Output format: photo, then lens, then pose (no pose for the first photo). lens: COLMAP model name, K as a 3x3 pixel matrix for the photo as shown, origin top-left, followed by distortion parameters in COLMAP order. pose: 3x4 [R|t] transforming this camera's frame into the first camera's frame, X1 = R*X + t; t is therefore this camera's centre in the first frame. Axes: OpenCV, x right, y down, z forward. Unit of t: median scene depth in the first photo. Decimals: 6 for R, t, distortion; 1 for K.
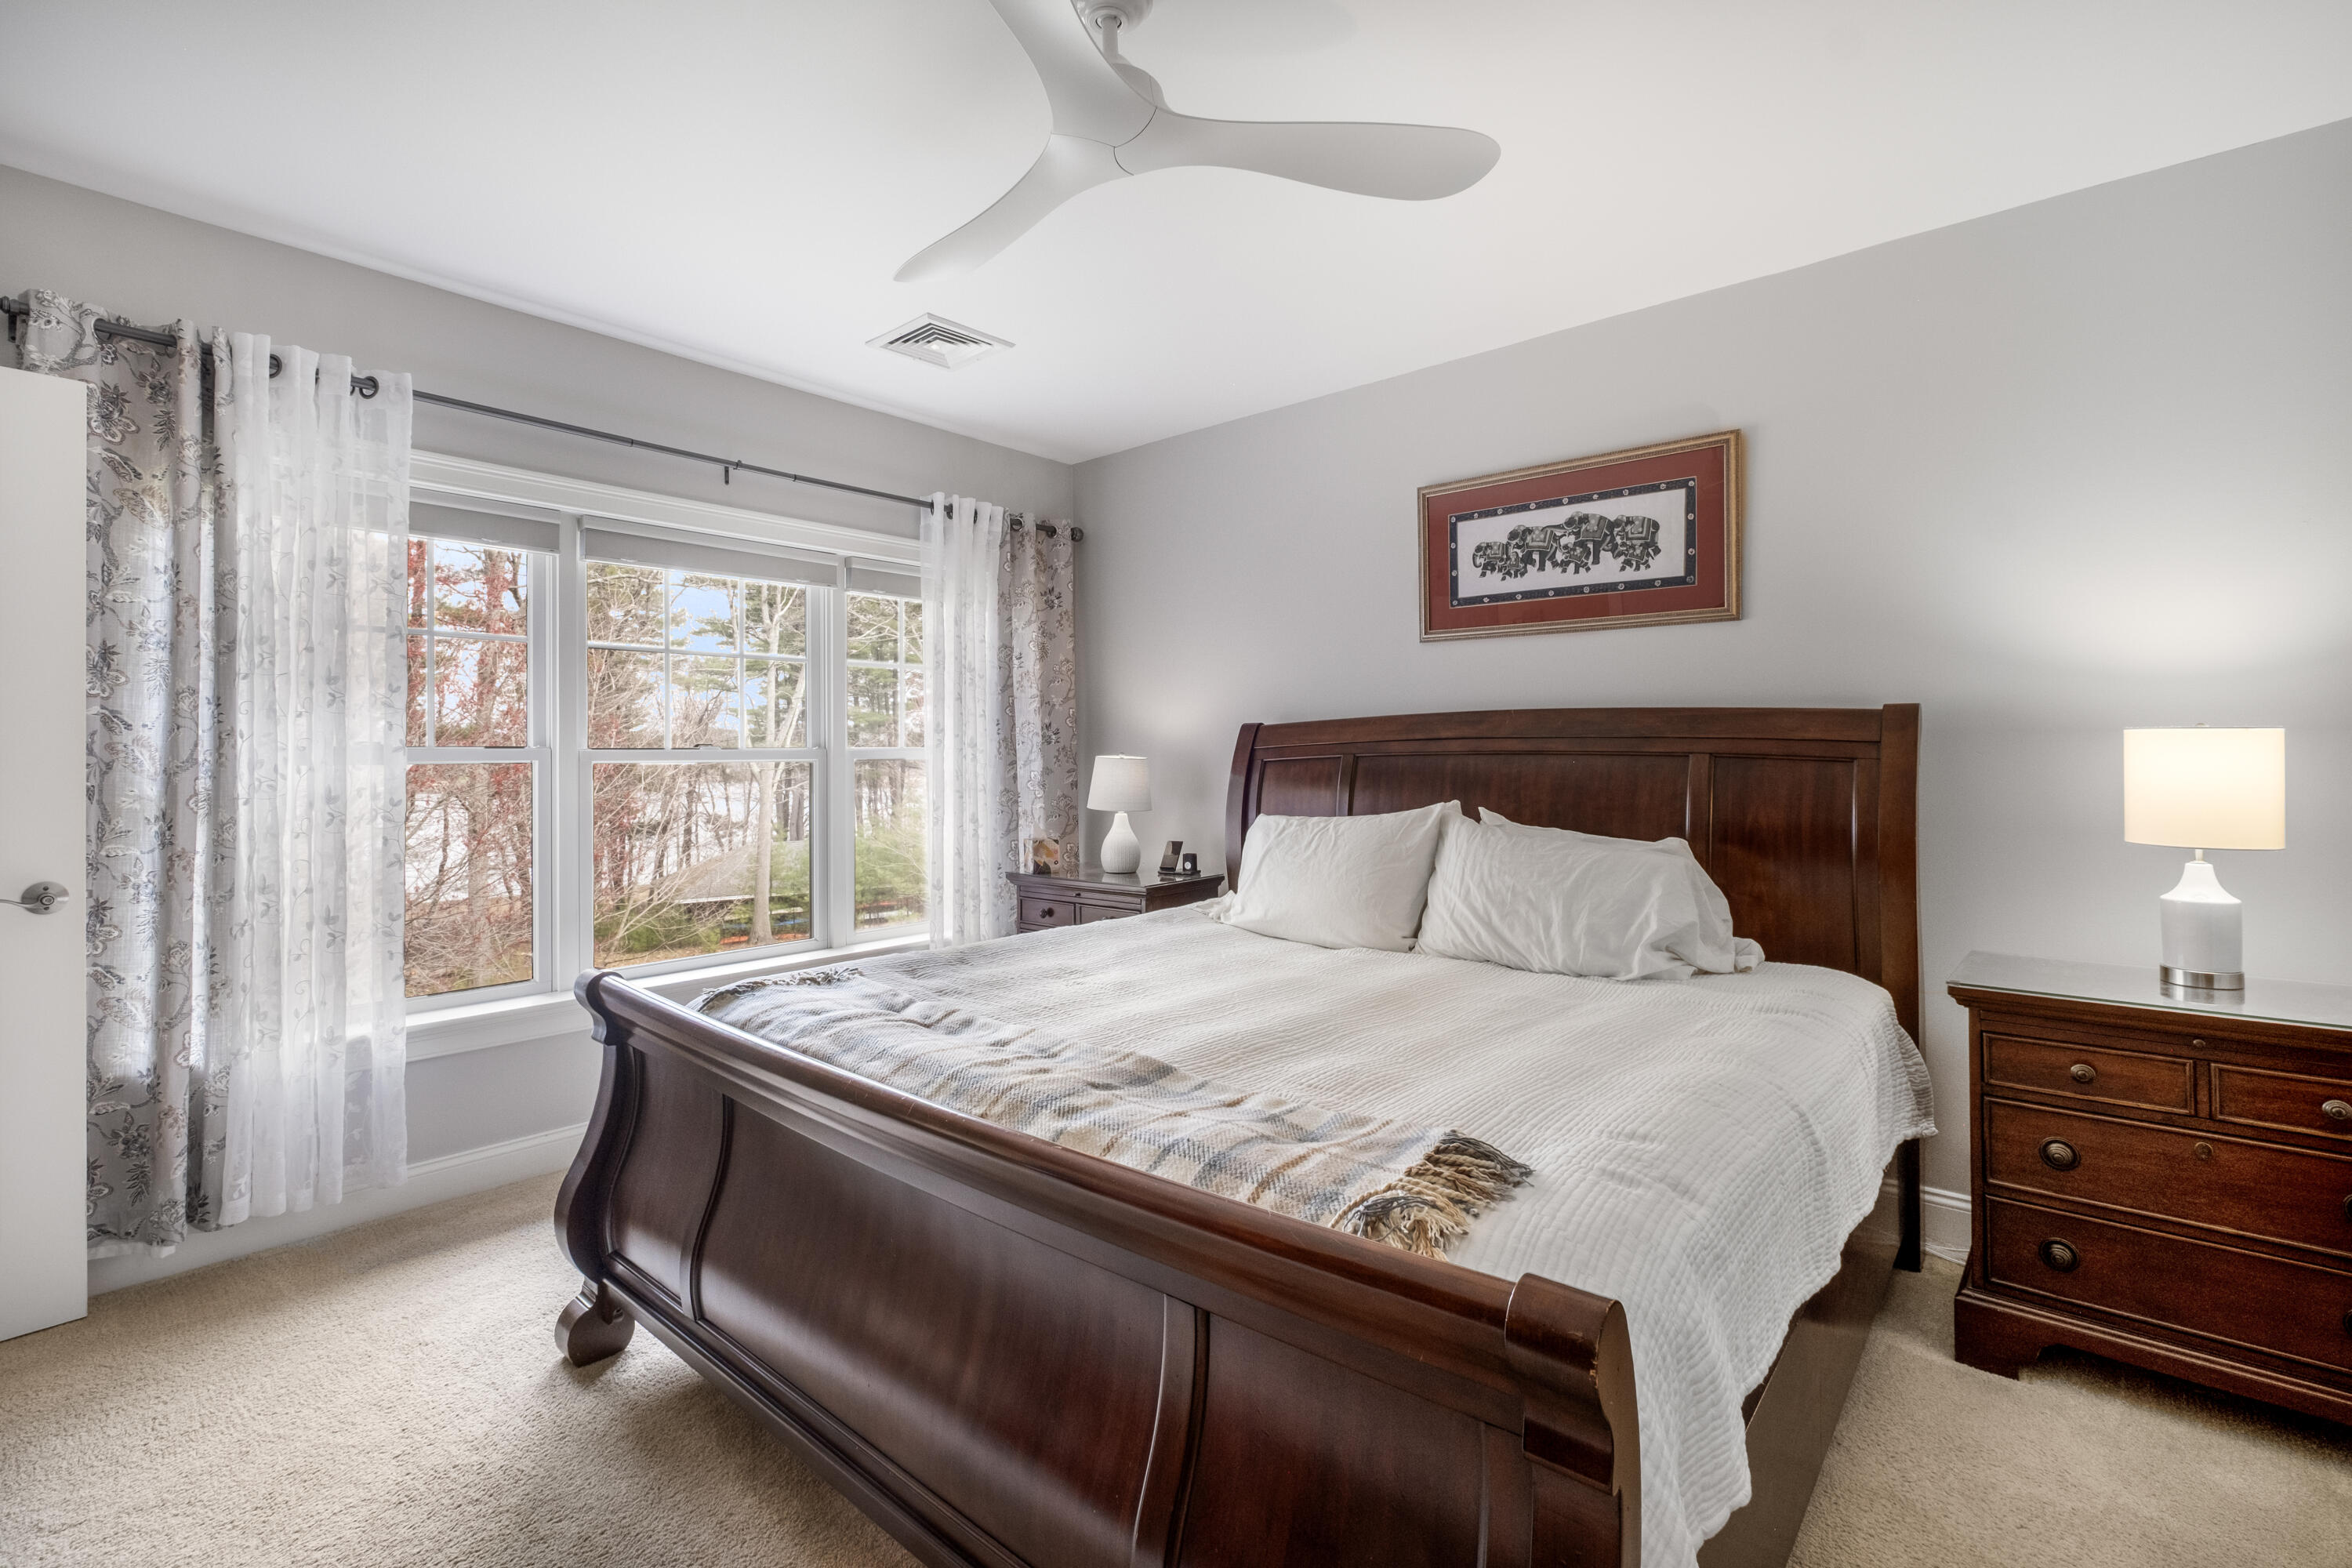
lens RADIAL K [[1053.8, 0, 1176.0], [0, 1053.8, 784.0], [0, 0, 1]] dist [-0.008619, -0.000222]
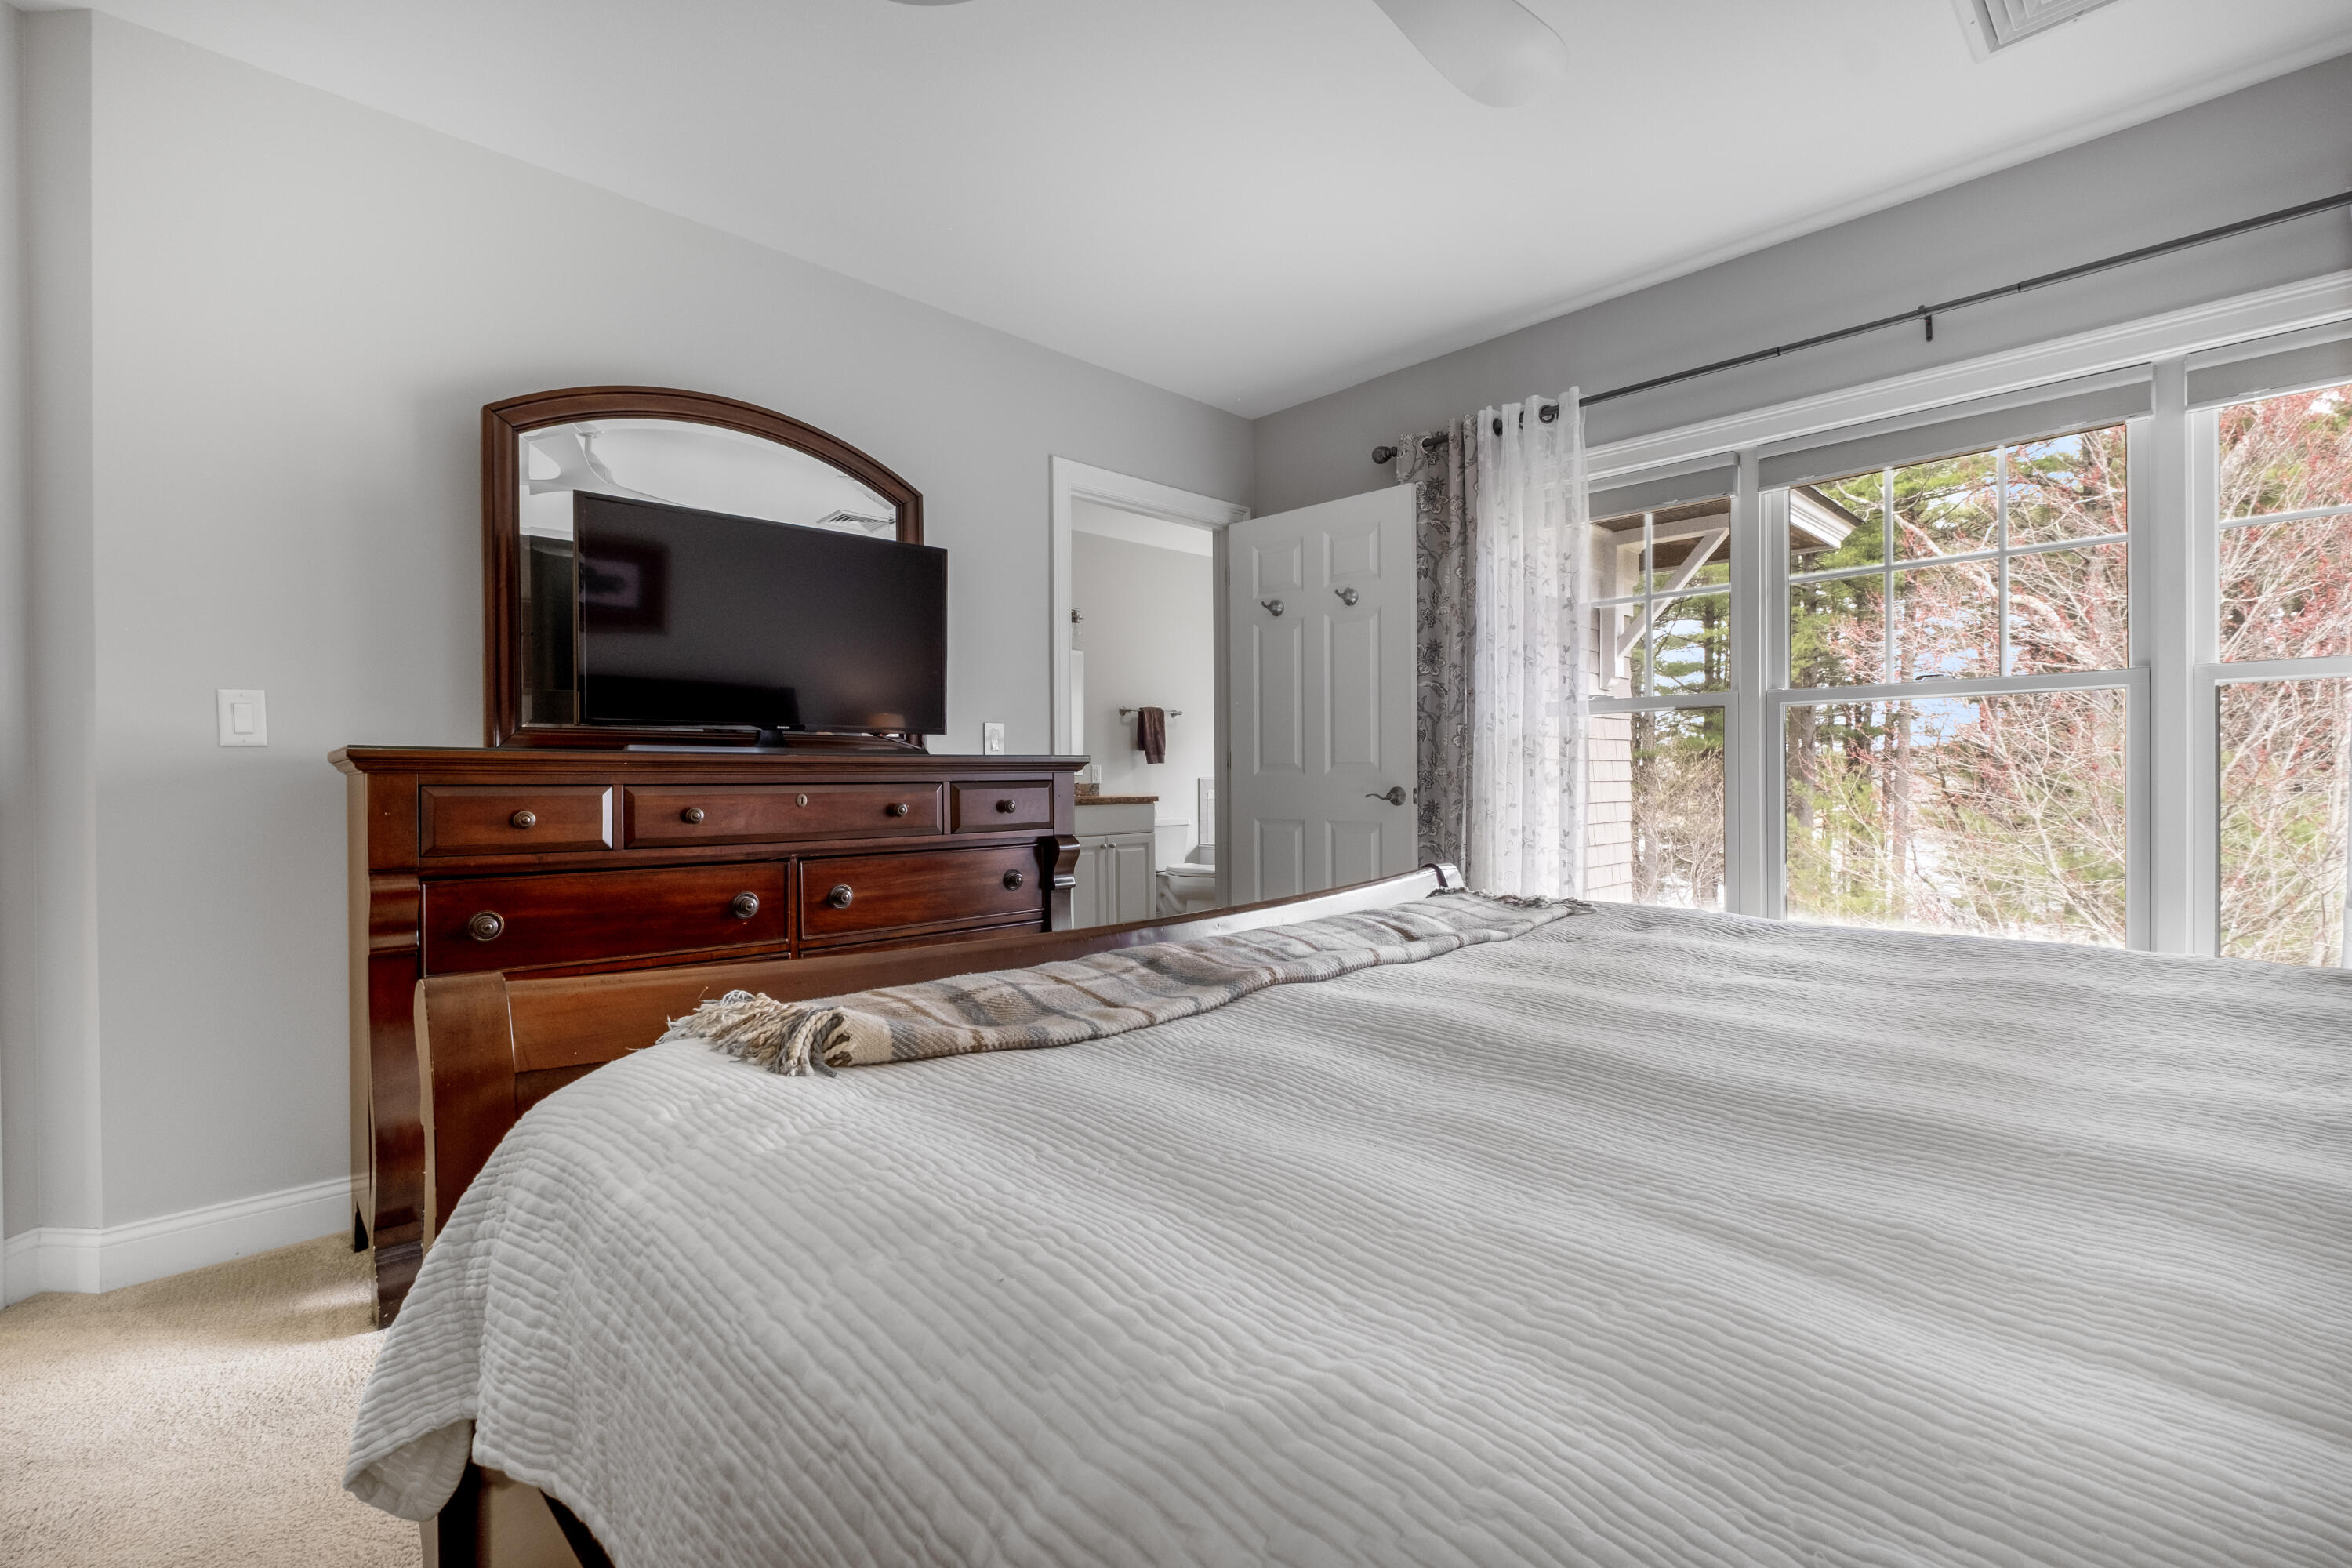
lens RADIAL K [[1053.8, 0, 1176.0], [0, 1053.8, 784.0], [0, 0, 1]] dist [-0.008619, -0.000222]
pose [[-0.099175, 0.011145, -0.995008, 0.593620], [-0.012975, 0.999838, 0.012492, 0.066133], [0.994985, 0.014149, -0.099014, 0.739370]]
